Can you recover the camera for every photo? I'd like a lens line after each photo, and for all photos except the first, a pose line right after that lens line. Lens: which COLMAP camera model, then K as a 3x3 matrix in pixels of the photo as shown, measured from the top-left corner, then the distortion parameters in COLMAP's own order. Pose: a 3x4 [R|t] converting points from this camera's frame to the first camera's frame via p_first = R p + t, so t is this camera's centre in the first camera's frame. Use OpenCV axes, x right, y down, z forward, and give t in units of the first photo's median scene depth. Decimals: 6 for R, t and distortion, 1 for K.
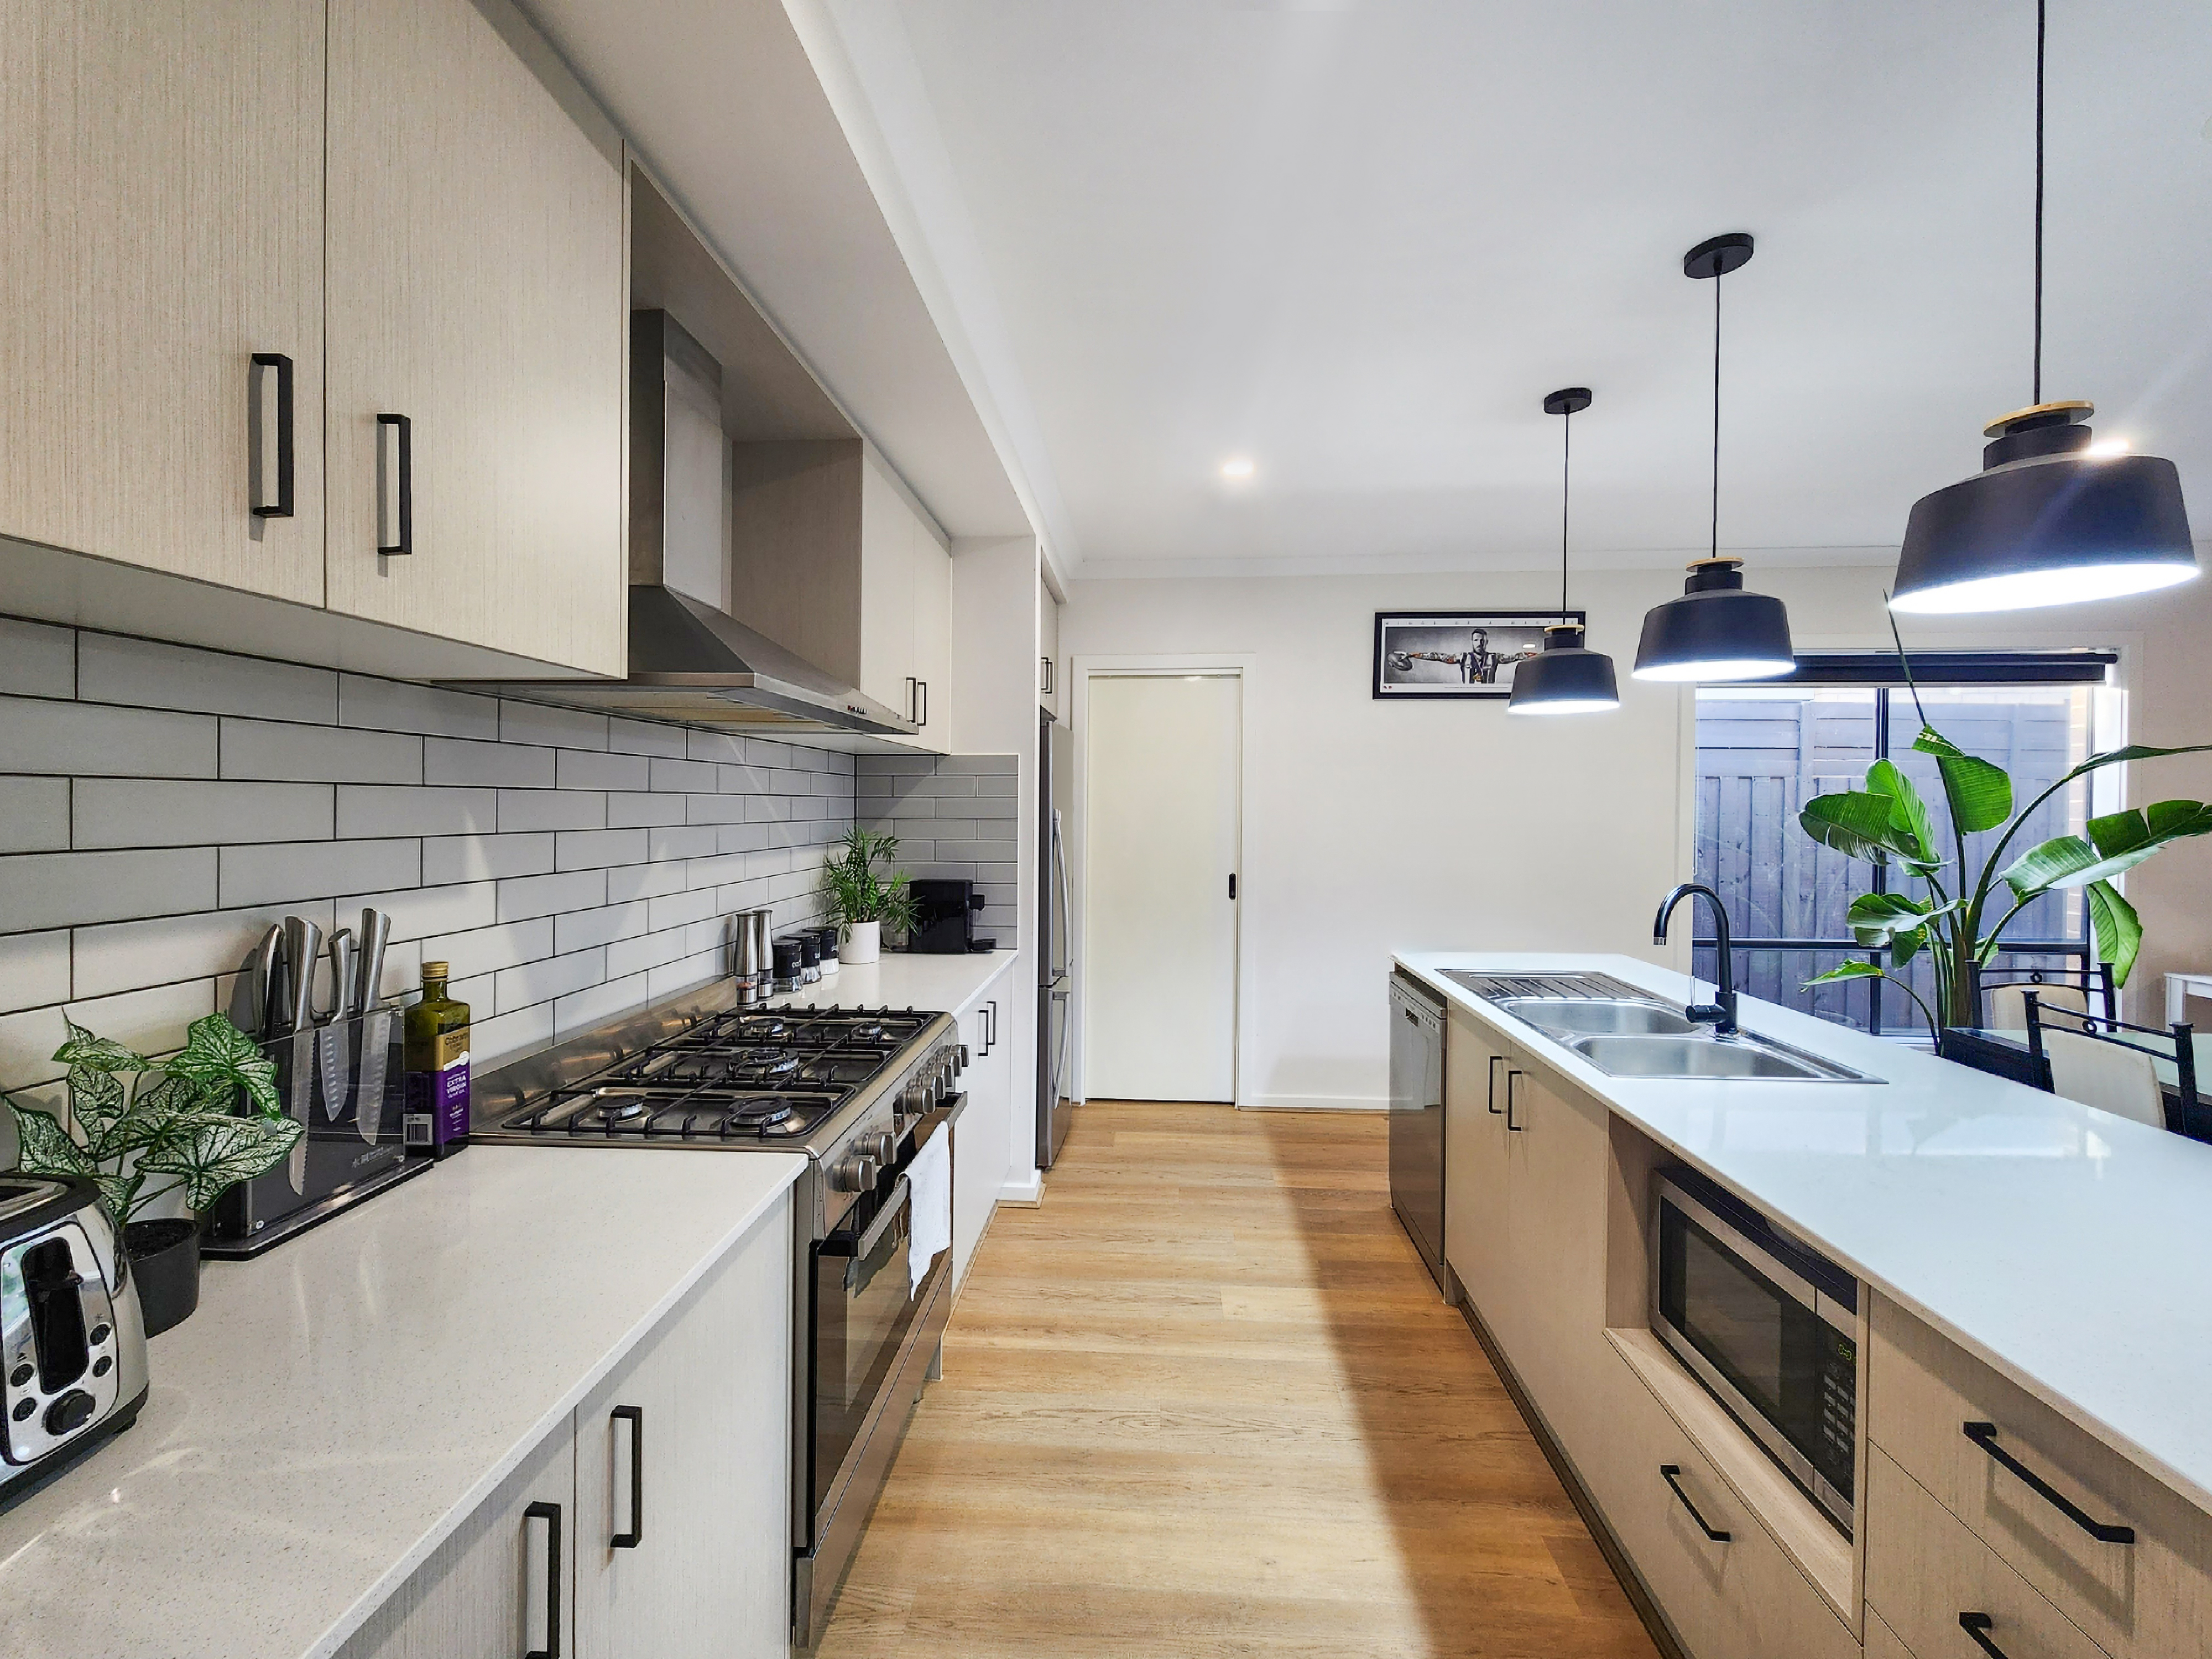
lens RADIAL K [[926.9, 0, 1095.0], [0, 926.9, 818.9], [0, 0, 1]] dist [0.013873, -0.001634]
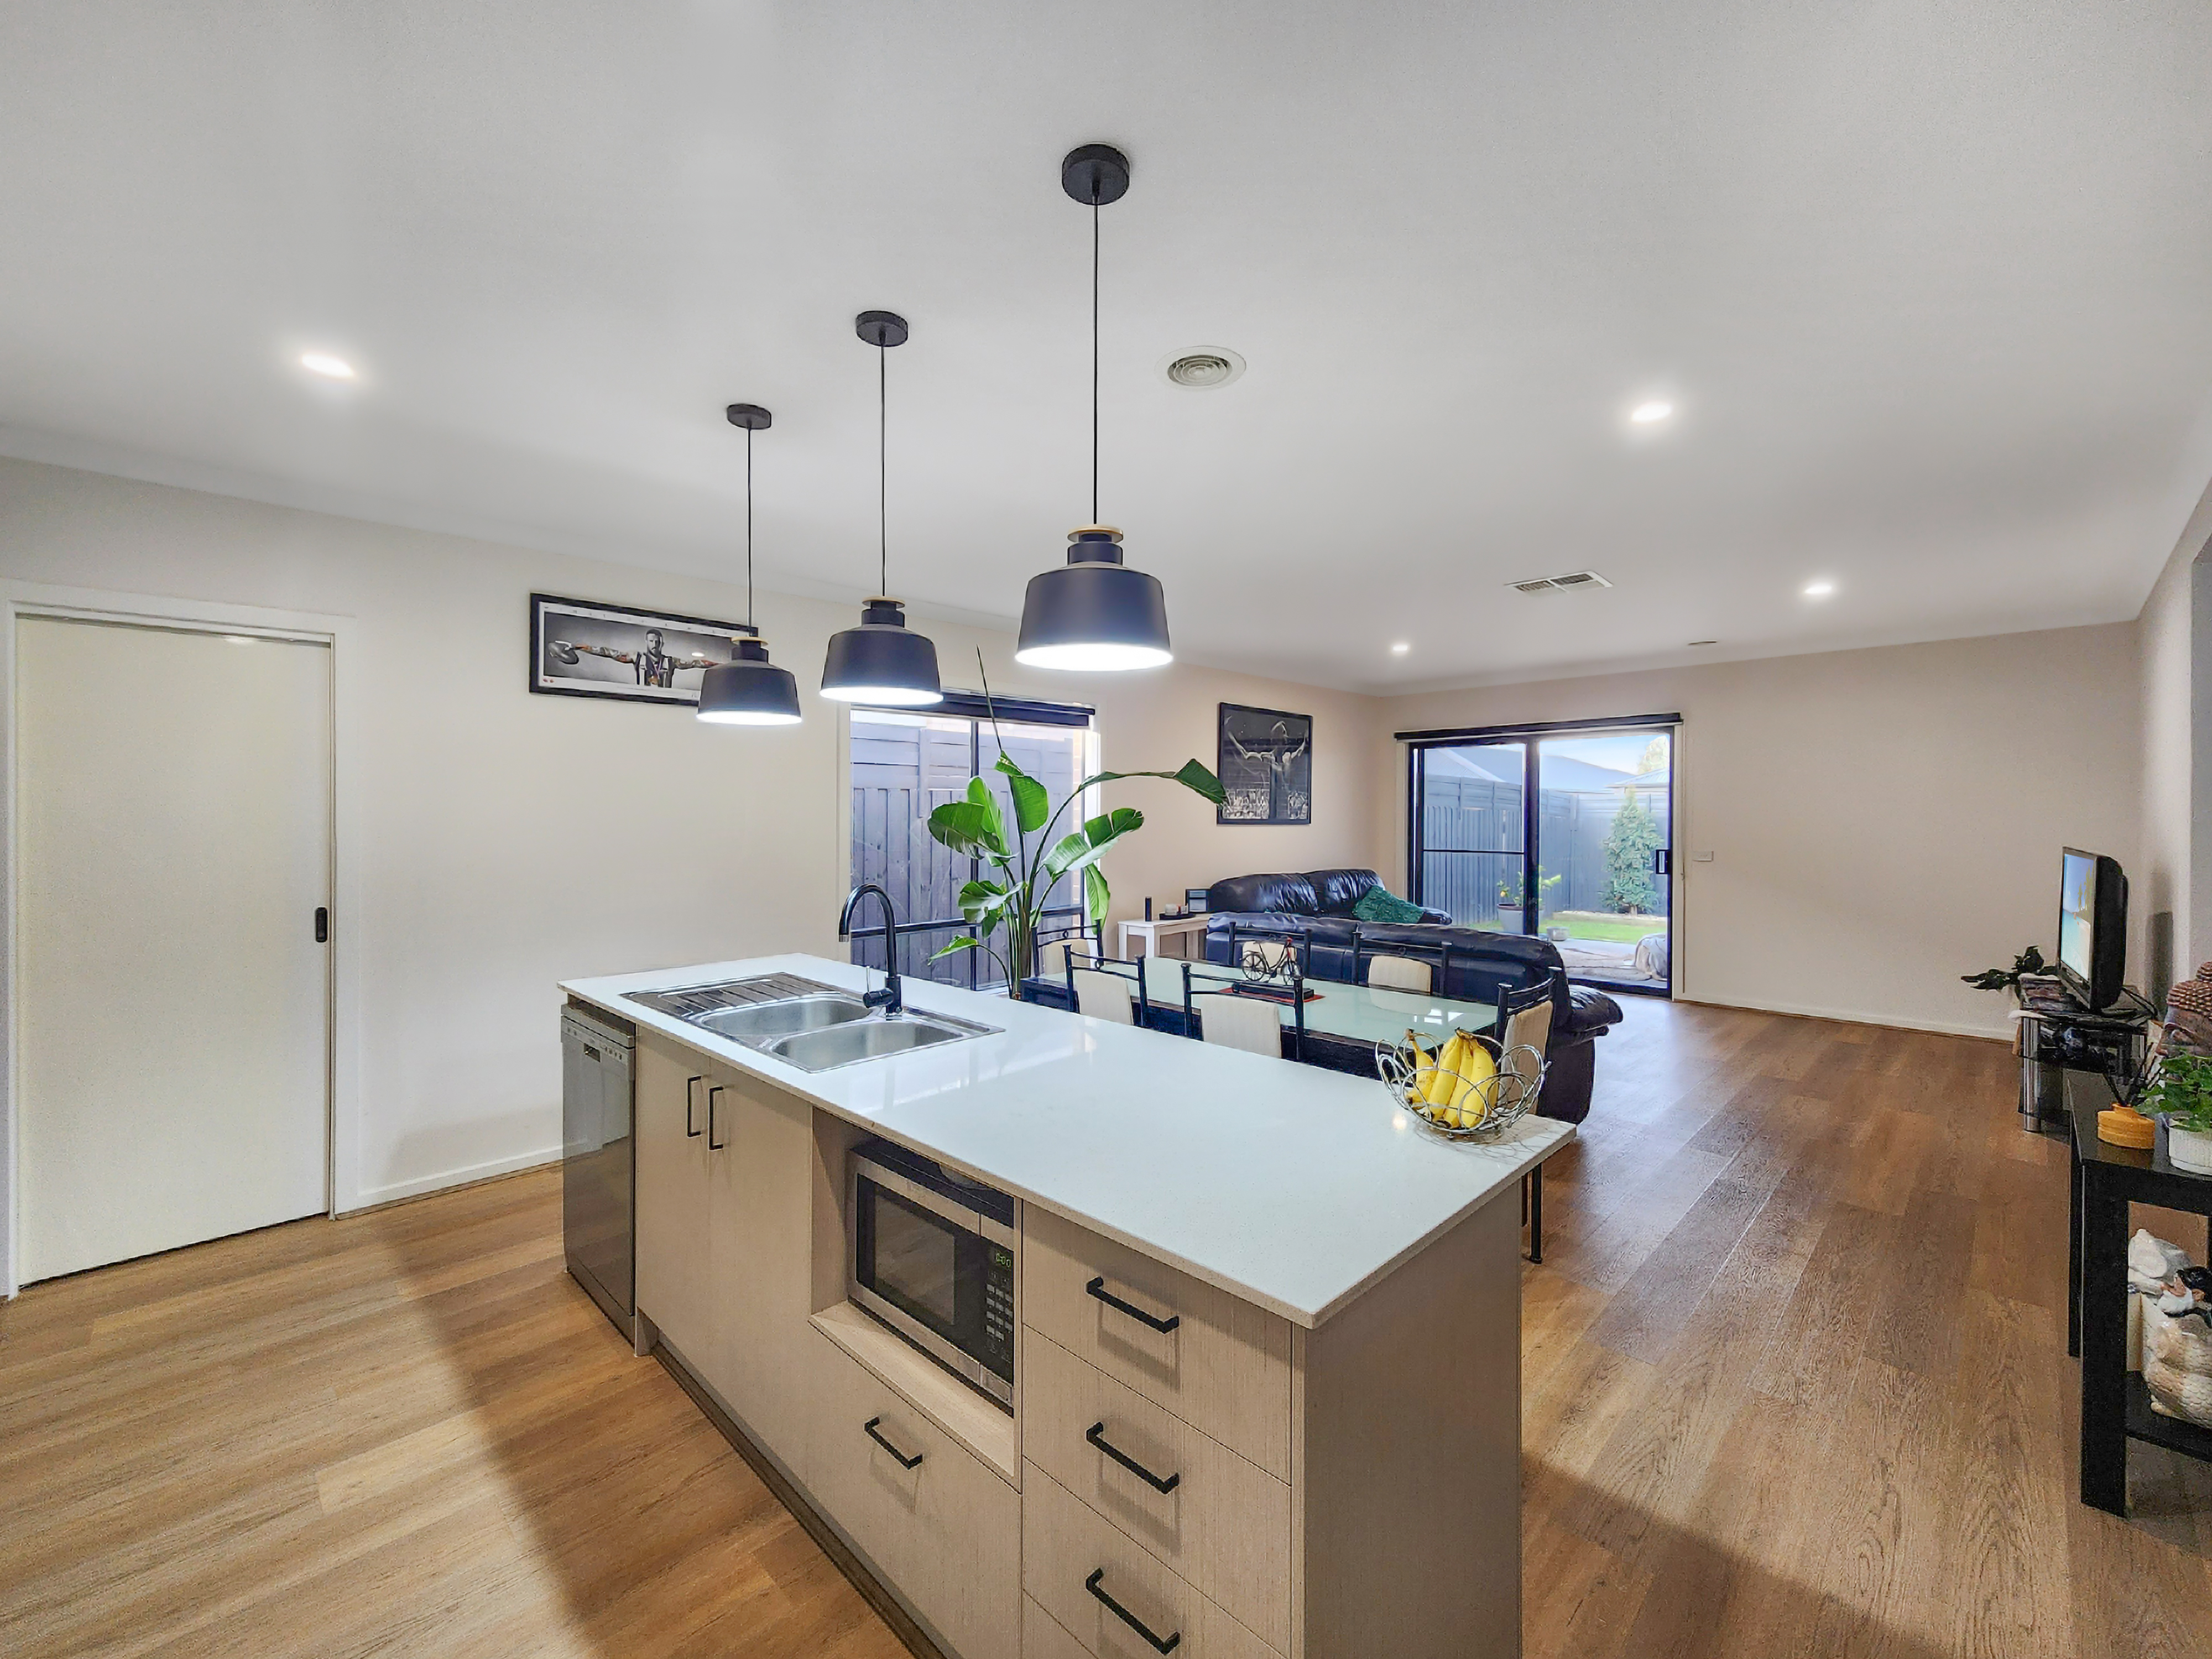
lens RADIAL K [[926.9, 0, 1103.9], [0, 926.9, 822.2], [0, 0, 1]] dist [0.013873, -0.001634]
pose [[0.655377, -0.013406, 0.755183, -0.012654], [0.016876, 0.999853, 0.003104, -0.002903], [-0.755114, 0.010710, 0.655506, 0.045426]]
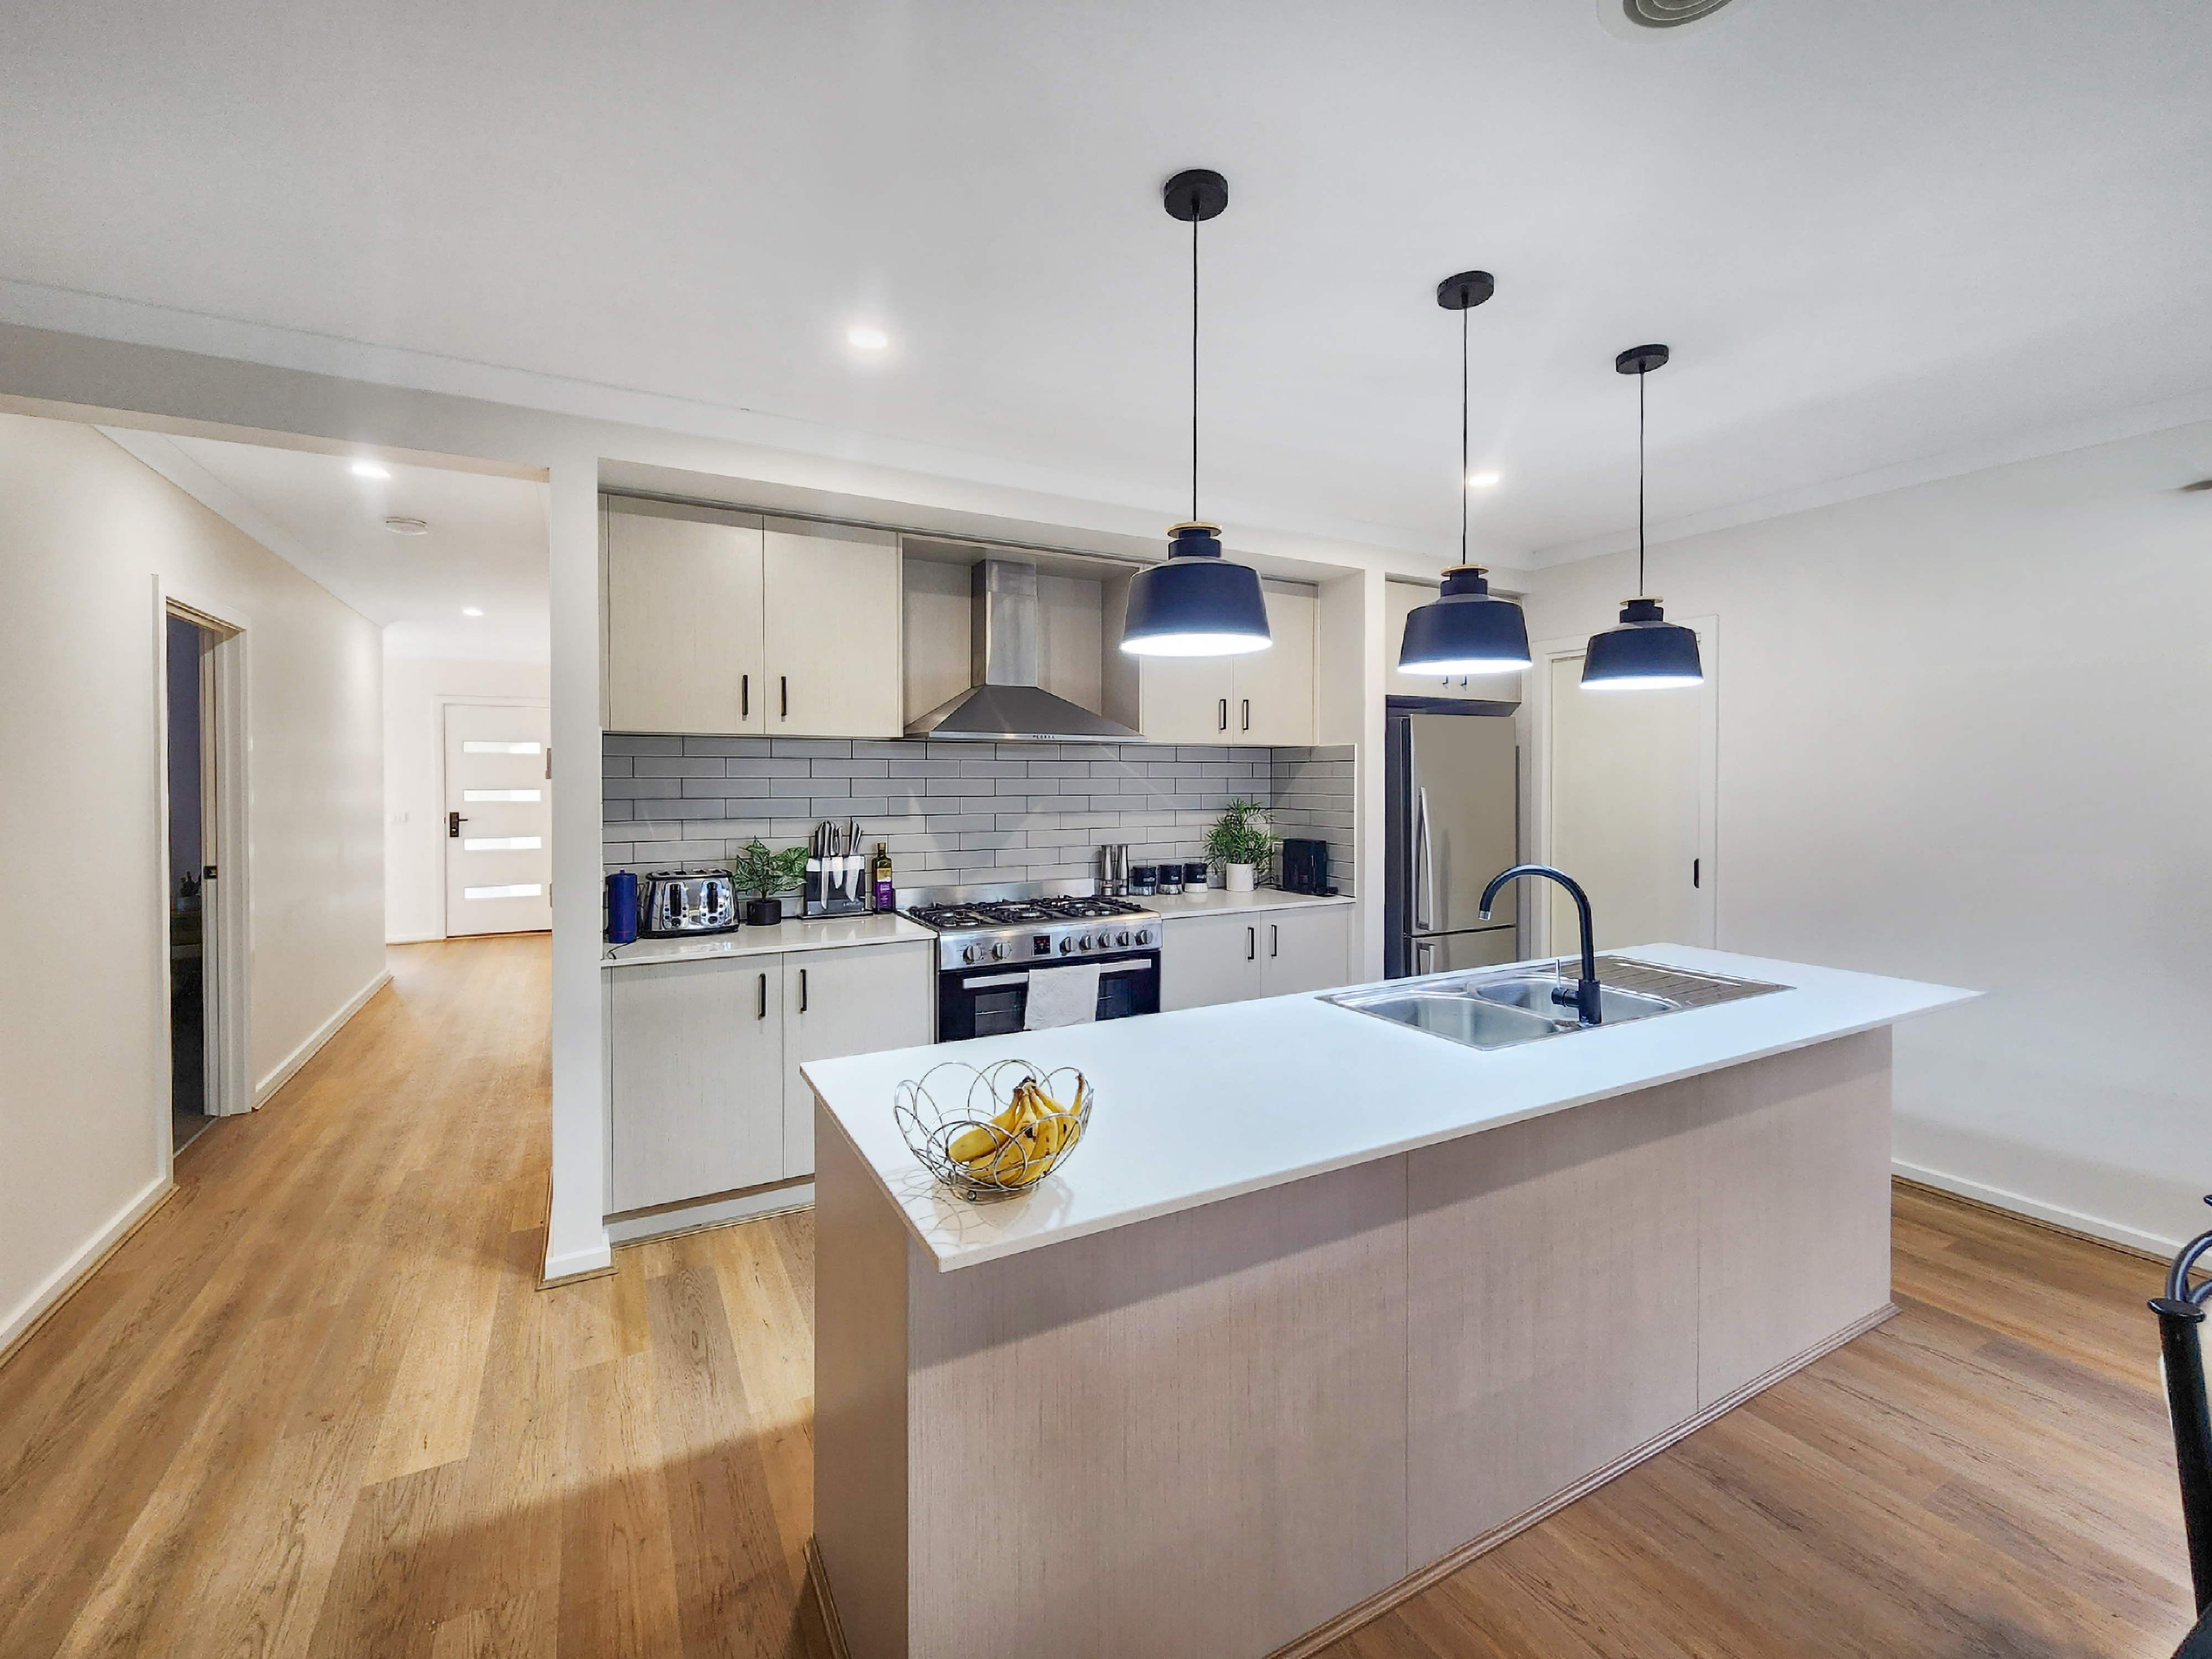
lens RADIAL K [[926.9, 0, 1116.8], [0, 926.9, 766.8], [0, 0, 1]] dist [0.013873, -0.001634]
pose [[0.548441, -0.012360, -0.836098, 1.027356], [-0.011001, 0.999698, -0.021994, -0.008825], [0.836117, 0.021260, 0.548139, 0.041082]]
